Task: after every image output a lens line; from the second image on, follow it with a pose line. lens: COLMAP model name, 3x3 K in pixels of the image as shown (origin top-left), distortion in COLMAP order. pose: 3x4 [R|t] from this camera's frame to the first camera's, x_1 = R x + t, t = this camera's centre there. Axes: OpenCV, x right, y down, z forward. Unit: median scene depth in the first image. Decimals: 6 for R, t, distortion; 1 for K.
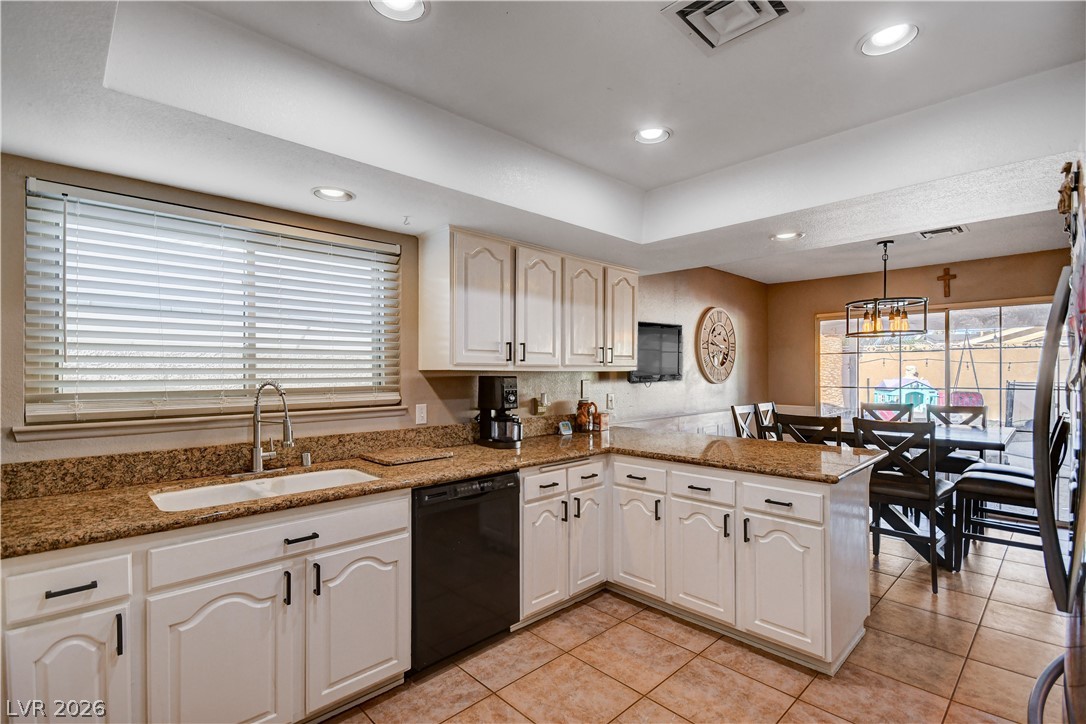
lens RADIAL K [[512.0, 0, 547.7], [0, 512.0, 368.0], [0, 0, 1]] dist [0.003026, 0.000746]
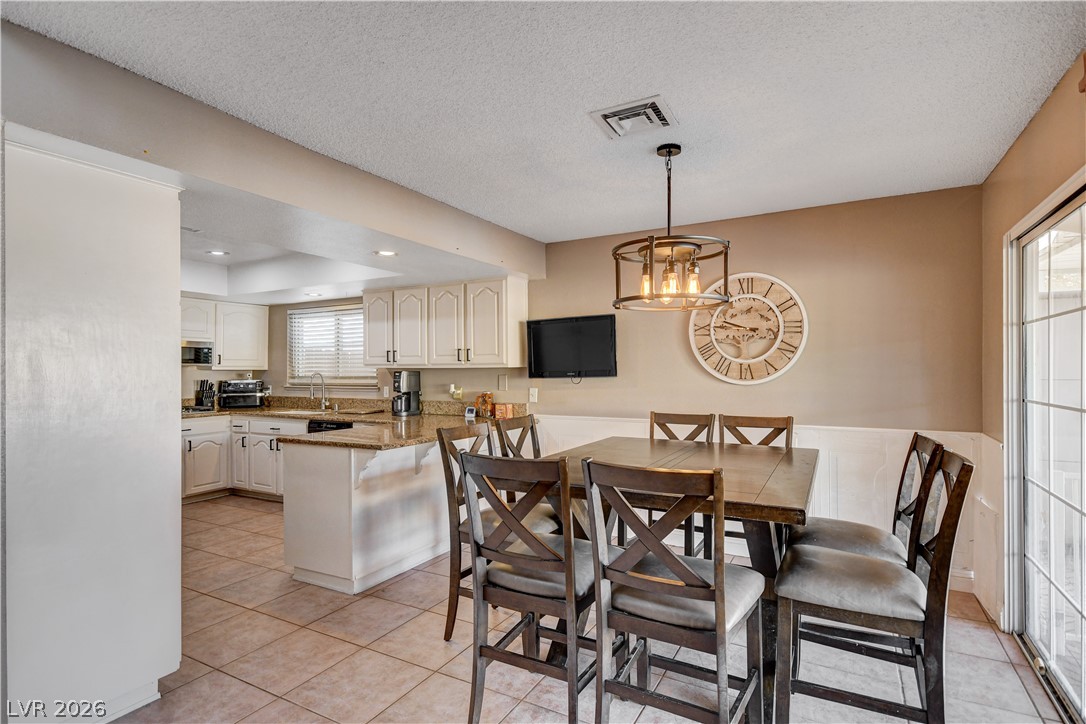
lens RADIAL K [[544.9, 0, 543.0], [0, 544.9, 362.0], [0, 0, 1]] dist [0.002741, 0.000259]
pose [[0.289192, -0.018390, -0.957094, 1.675017], [0.007690, 0.999828, -0.016888, 0.019228], [0.957240, -0.002476, 0.289283, 0.925350]]
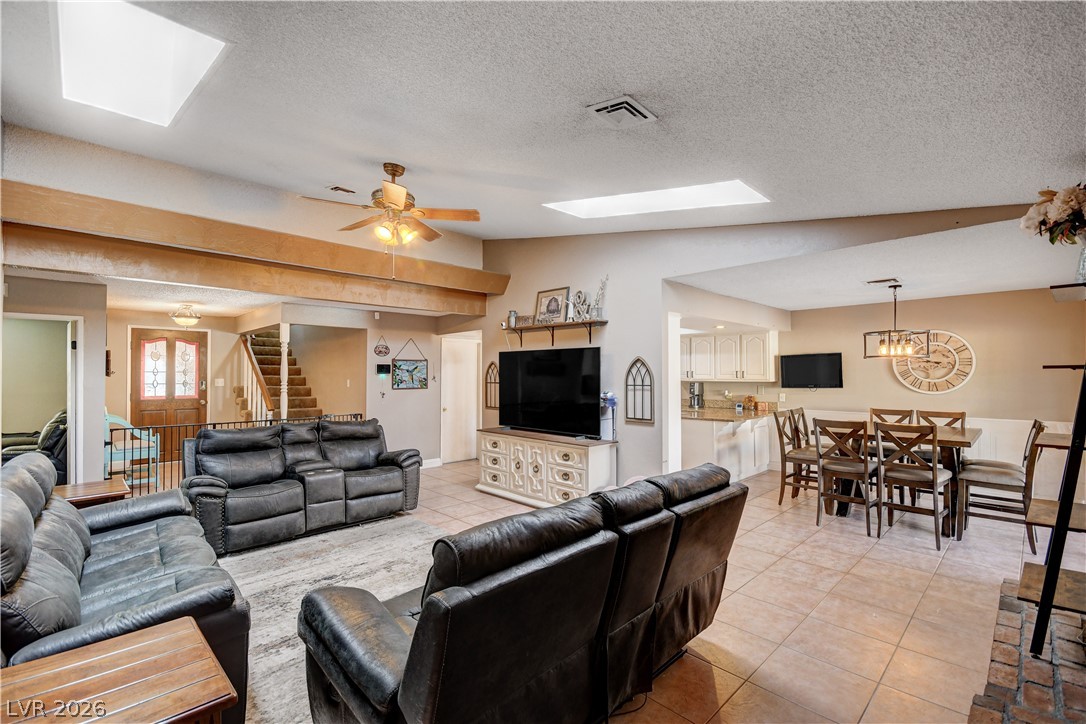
lens RADIAL K [[477.5, 0, 531.3], [0, 477.5, 366.2], [0, 0, 1]] dist [0.000258, -0.000488]
pose [[-0.014878, -0.018223, -0.999723, 2.576666], [0.003577, 0.999827, -0.018278, -0.030020], [0.999883, -0.003848, -0.014810, 0.131326]]
